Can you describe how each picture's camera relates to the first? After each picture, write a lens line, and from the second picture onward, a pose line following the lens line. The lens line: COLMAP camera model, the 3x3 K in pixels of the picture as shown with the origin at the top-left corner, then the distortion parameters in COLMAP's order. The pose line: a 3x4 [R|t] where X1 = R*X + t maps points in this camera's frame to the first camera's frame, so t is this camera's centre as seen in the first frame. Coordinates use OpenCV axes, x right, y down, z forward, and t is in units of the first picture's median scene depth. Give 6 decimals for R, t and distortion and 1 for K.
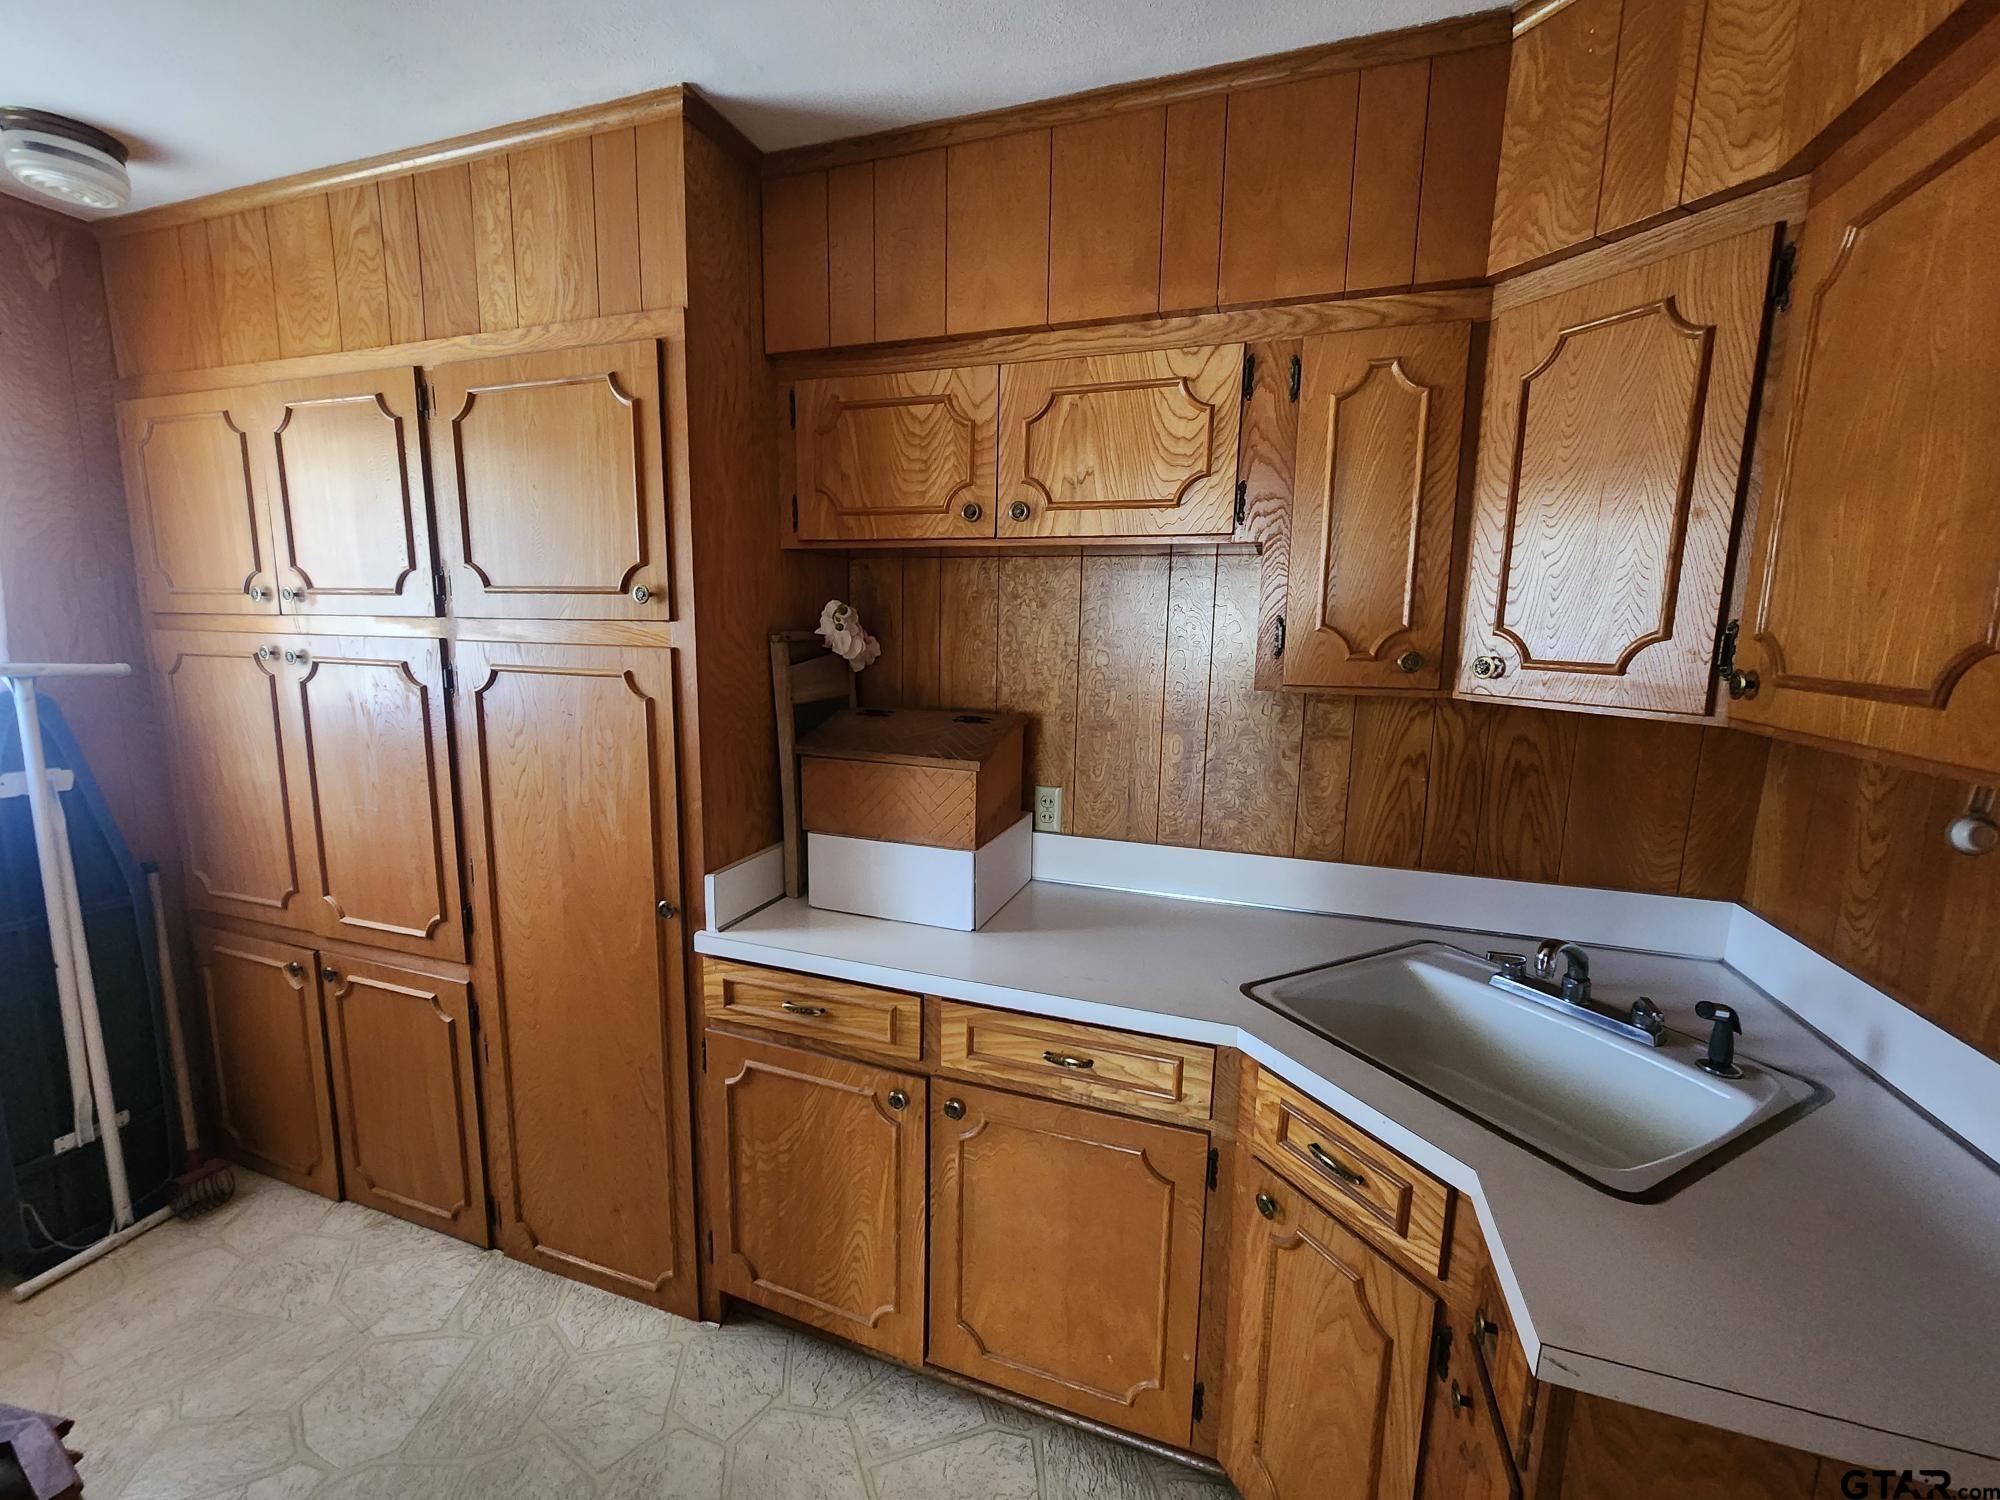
lens RADIAL K [[816.5, 0, 995.2], [0, 816.5, 746.0], [0, 0, 1]] dist [-0.000602, 0.000847]
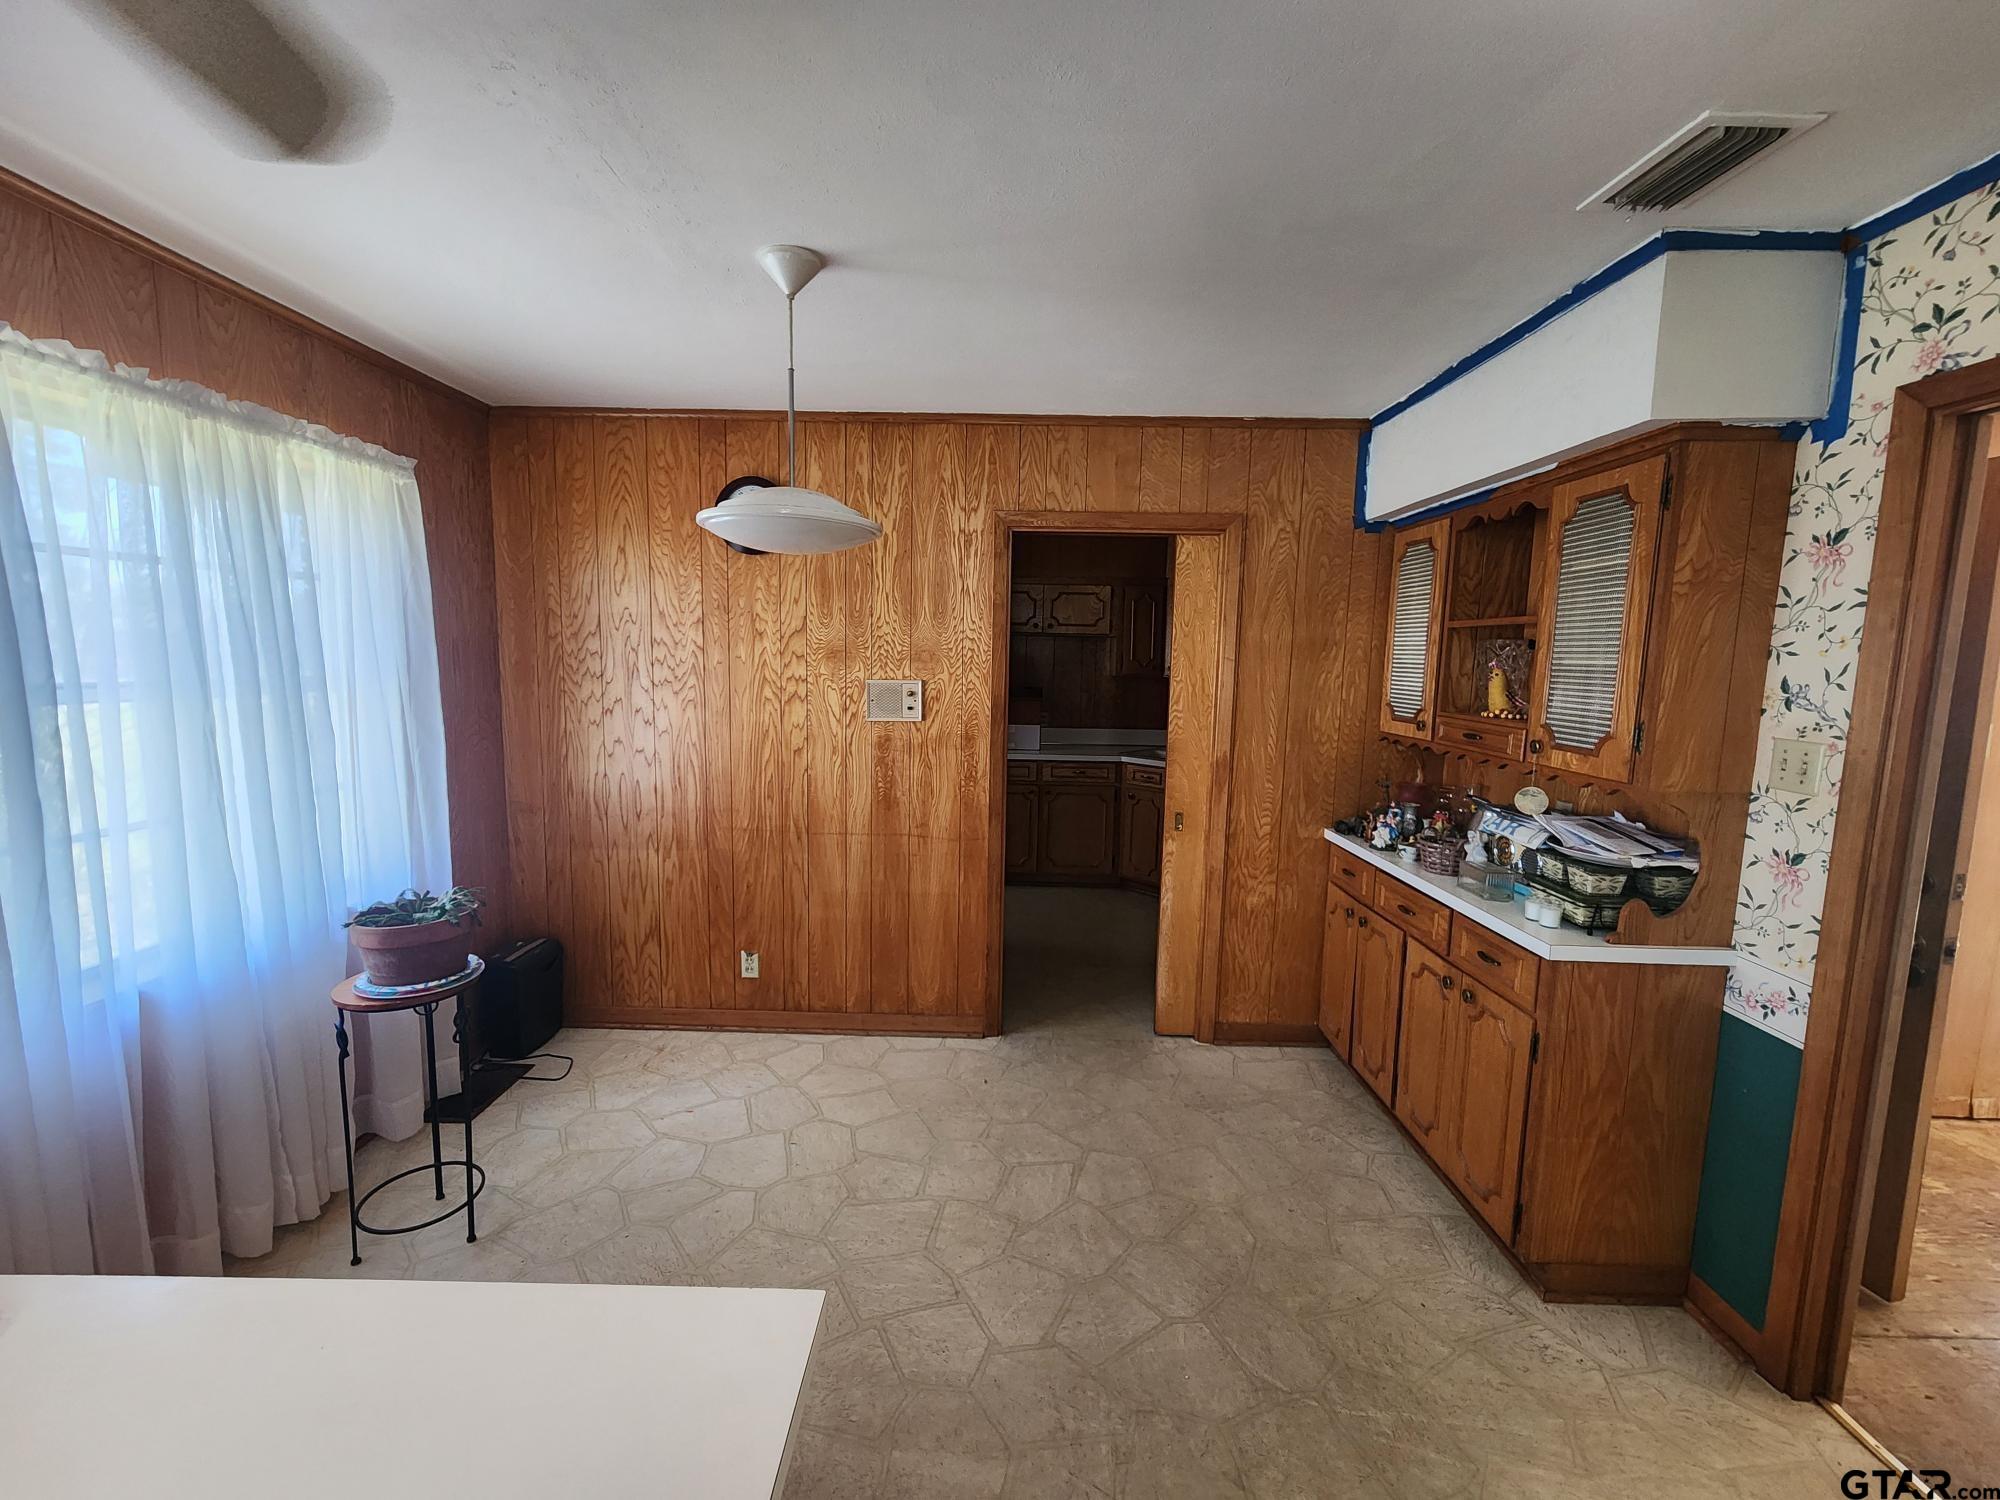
lens RADIAL K [[816.5, 0, 996.4], [0, 816.5, 753.4], [0, 0, 1]] dist [-0.000602, 0.000847]
pose [[0.947218, -0.035180, 0.318655, -1.415096], [0.044081, 0.998812, -0.020763, 0.339052], [-0.317546, 0.033714, 0.947643, -2.368673]]
